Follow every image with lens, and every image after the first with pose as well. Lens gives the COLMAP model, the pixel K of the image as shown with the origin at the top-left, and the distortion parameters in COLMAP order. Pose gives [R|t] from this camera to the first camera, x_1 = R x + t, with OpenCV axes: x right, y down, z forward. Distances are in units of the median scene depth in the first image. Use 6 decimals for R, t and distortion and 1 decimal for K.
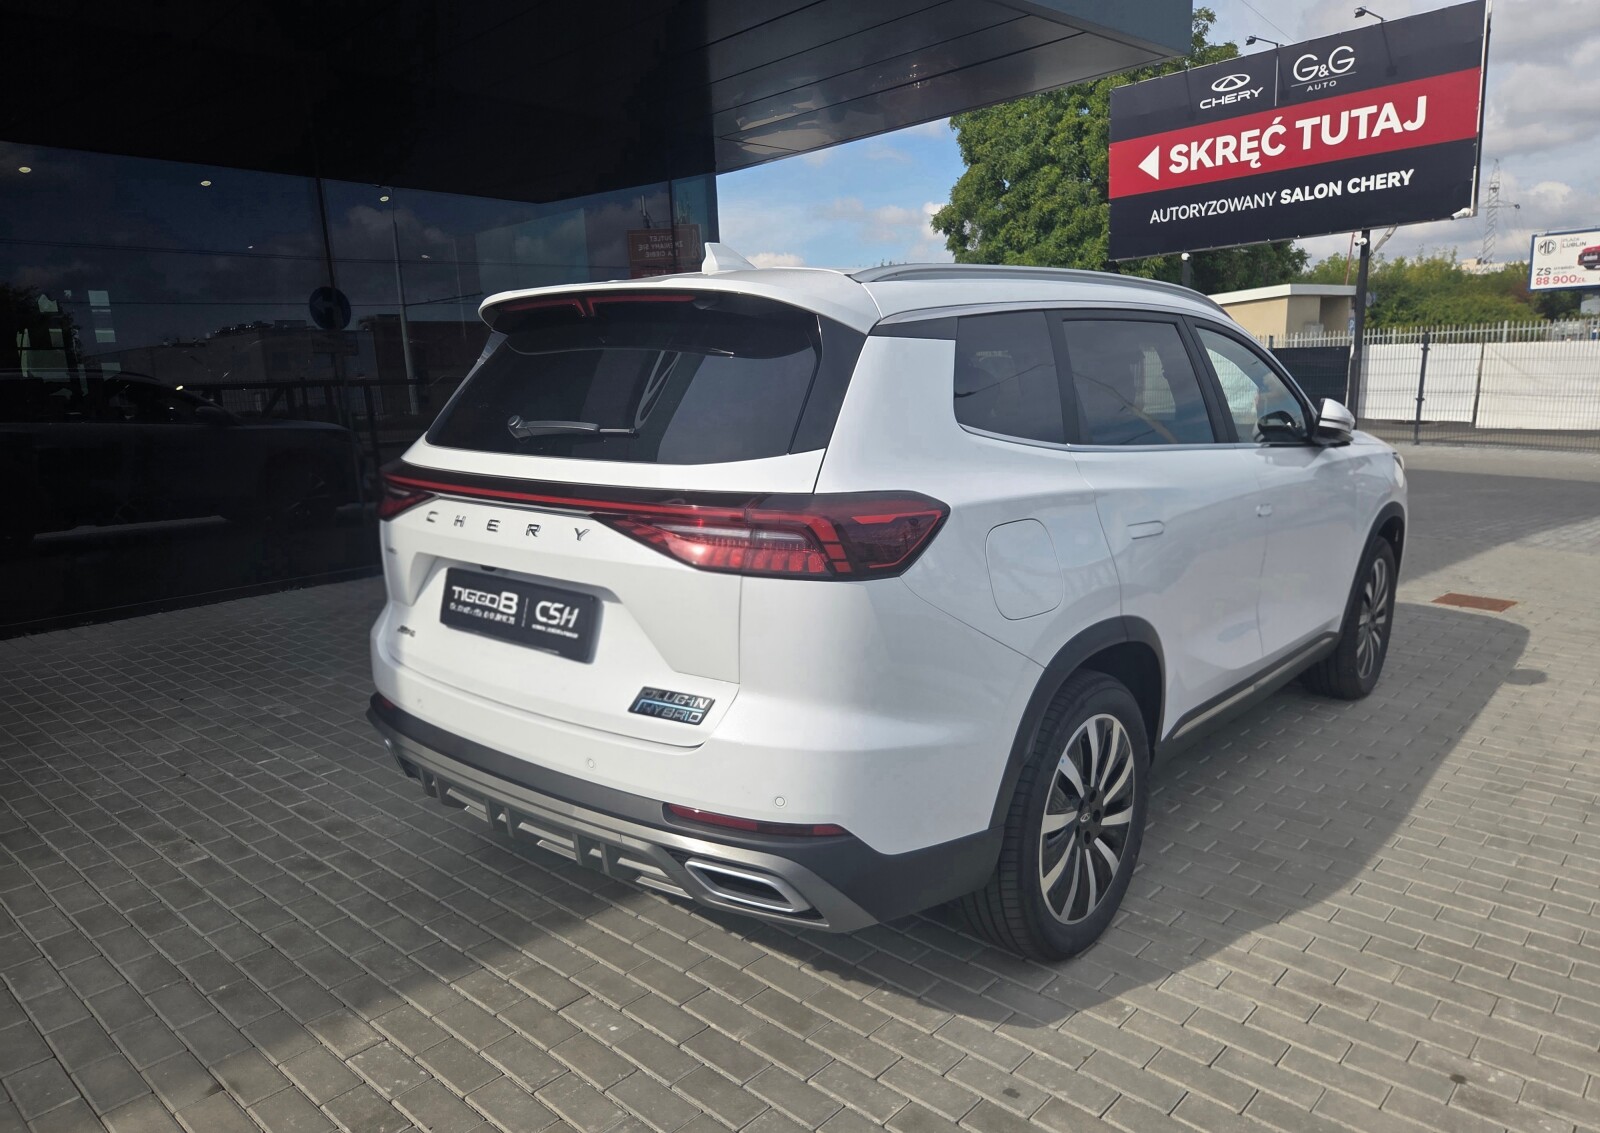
lens RADIAL K [[1070.9, 0, 778.6], [0, 1070.9, 621.8], [0, 0, 1]] dist [0.051192, -0.034576]
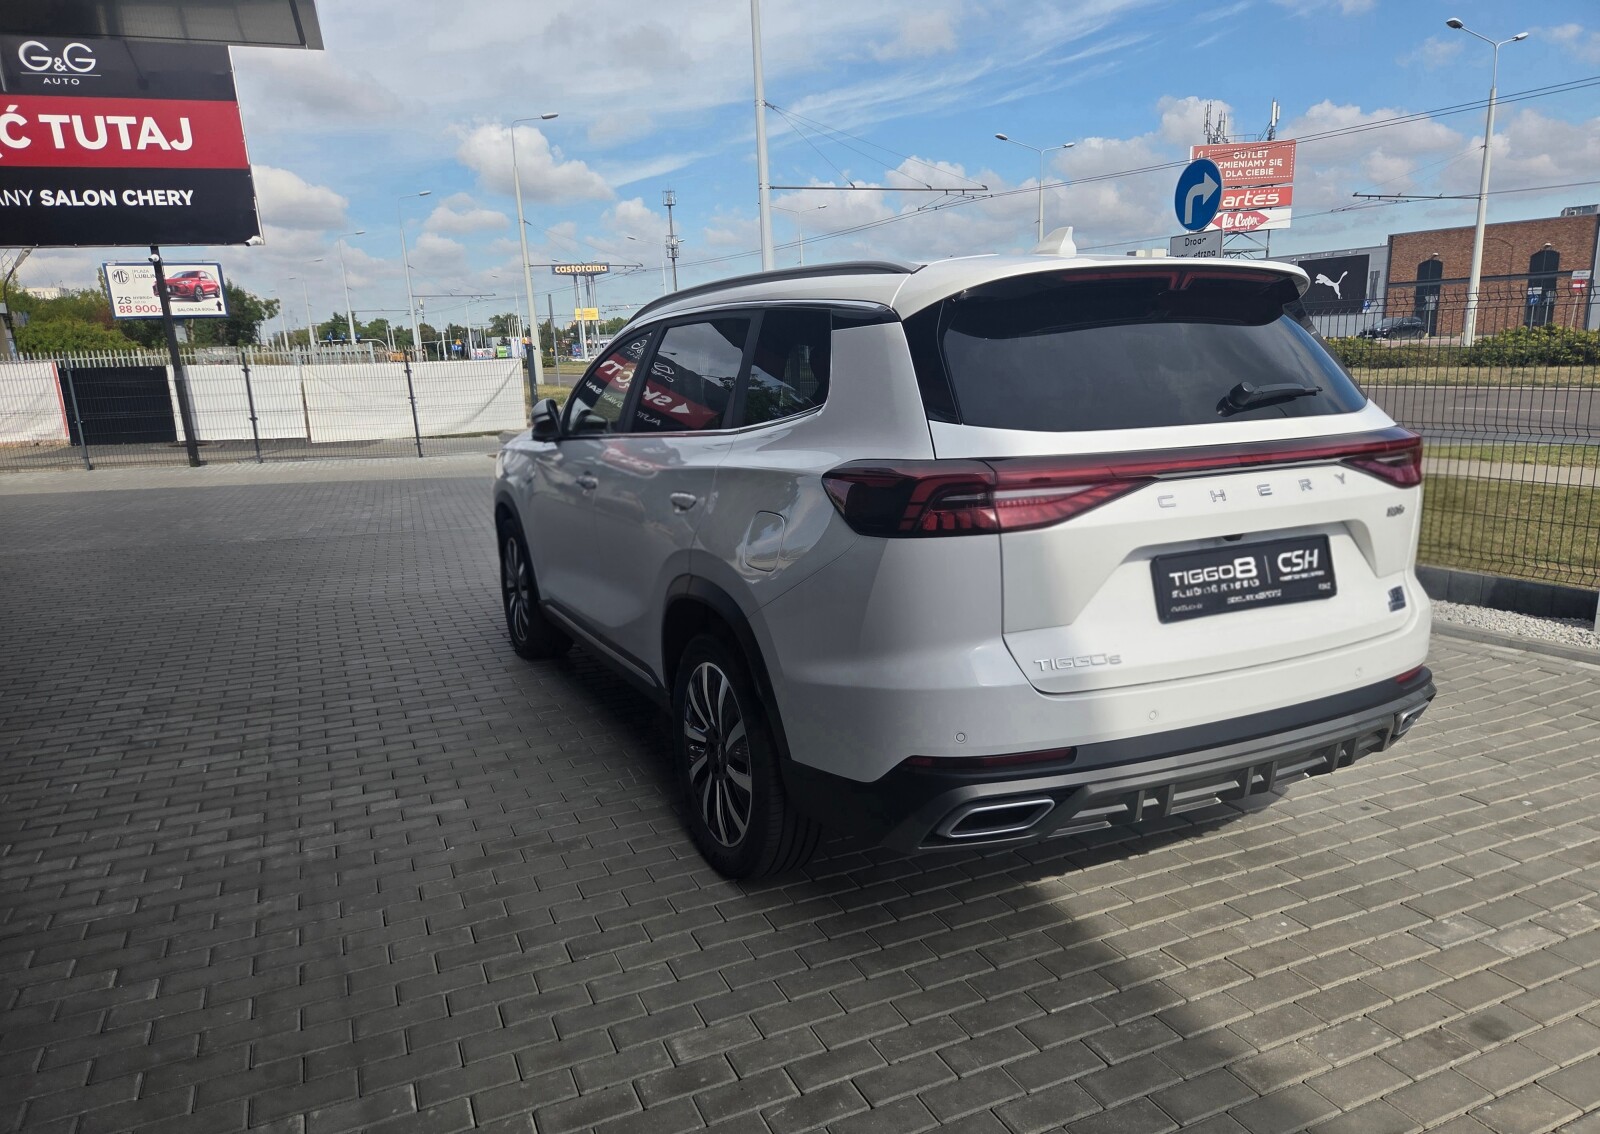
lens RADIAL K [[1084.0, 0, 809.4], [0, 1084.0, 625.6], [0, 0, 1]] dist [0.052202, -0.033235]
pose [[0.385890, -0.216062, 0.896887, -0.182544], [0.237429, 0.962699, 0.129761, -0.026664], [-0.891468, 0.162874, 0.422796, 0.126747]]
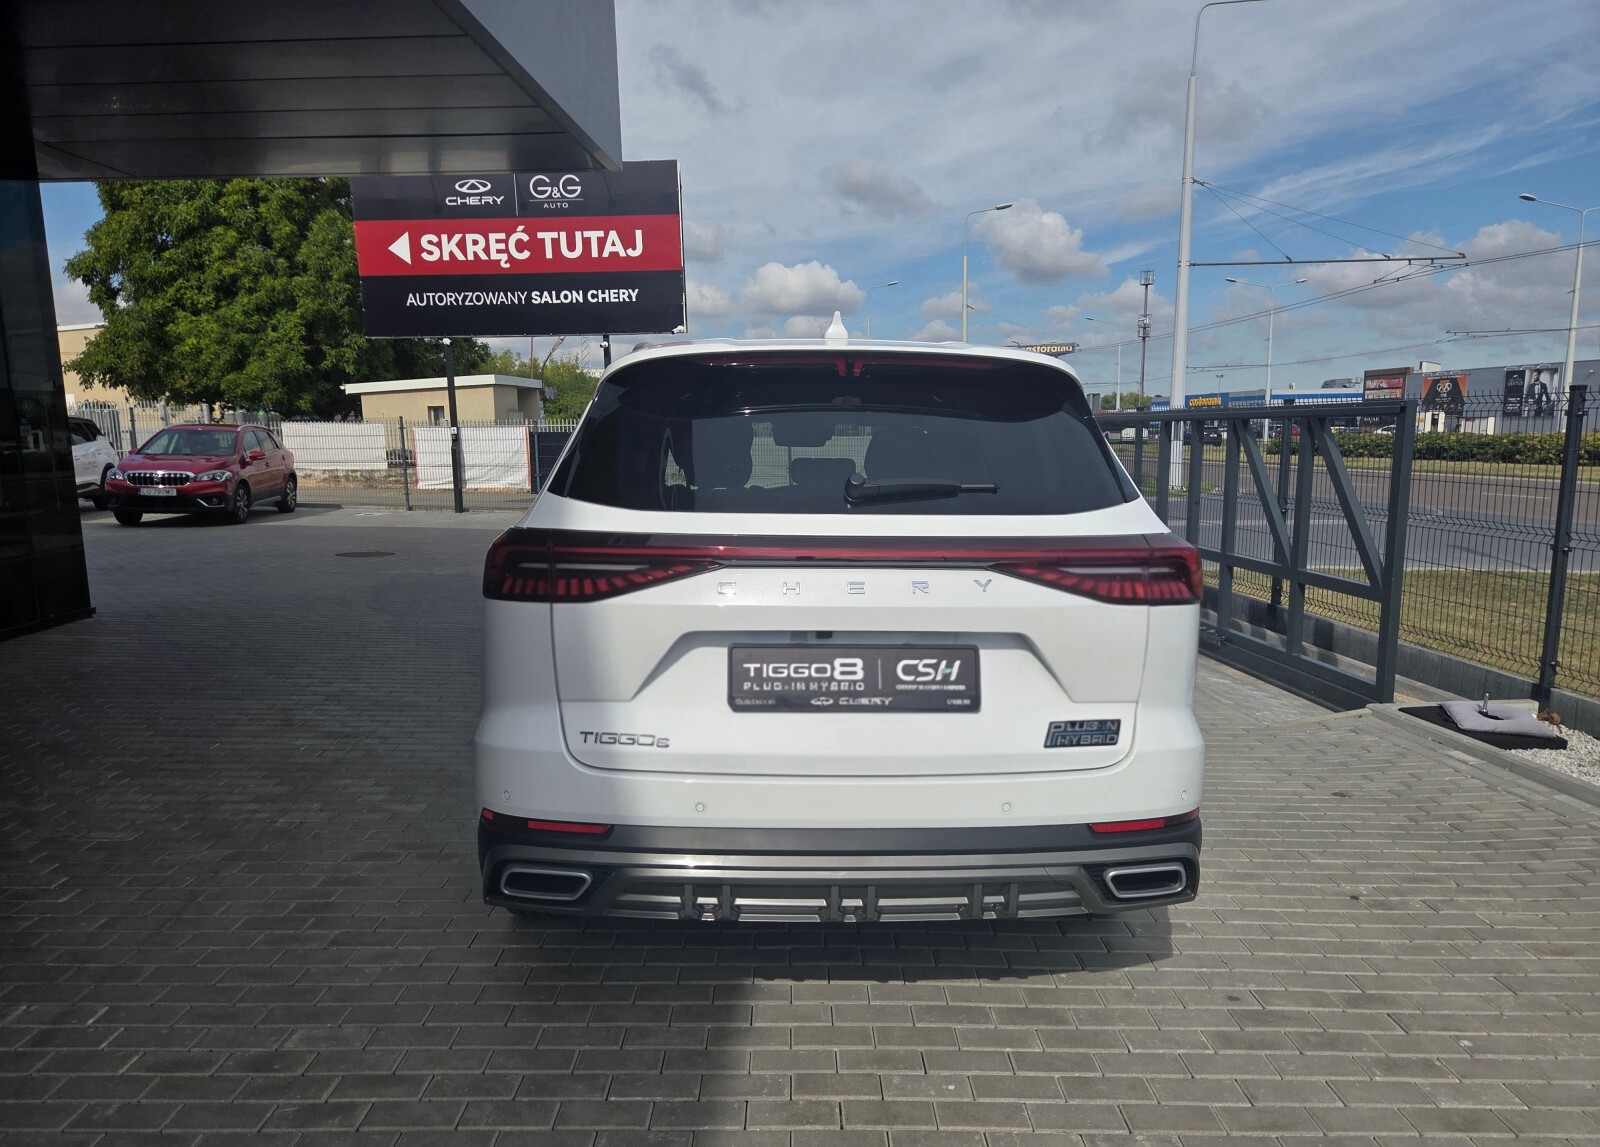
lens RADIAL K [[1081.1, 0, 801.7], [0, 1081.1, 619.5], [0, 0, 1]] dist [0.053694, -0.035467]
pose [[0.726434, -0.086783, 0.681735, -0.125249], [0.137943, 0.990219, -0.020935, -0.006315], [-0.673250, 0.109249, 0.731299, 0.043853]]
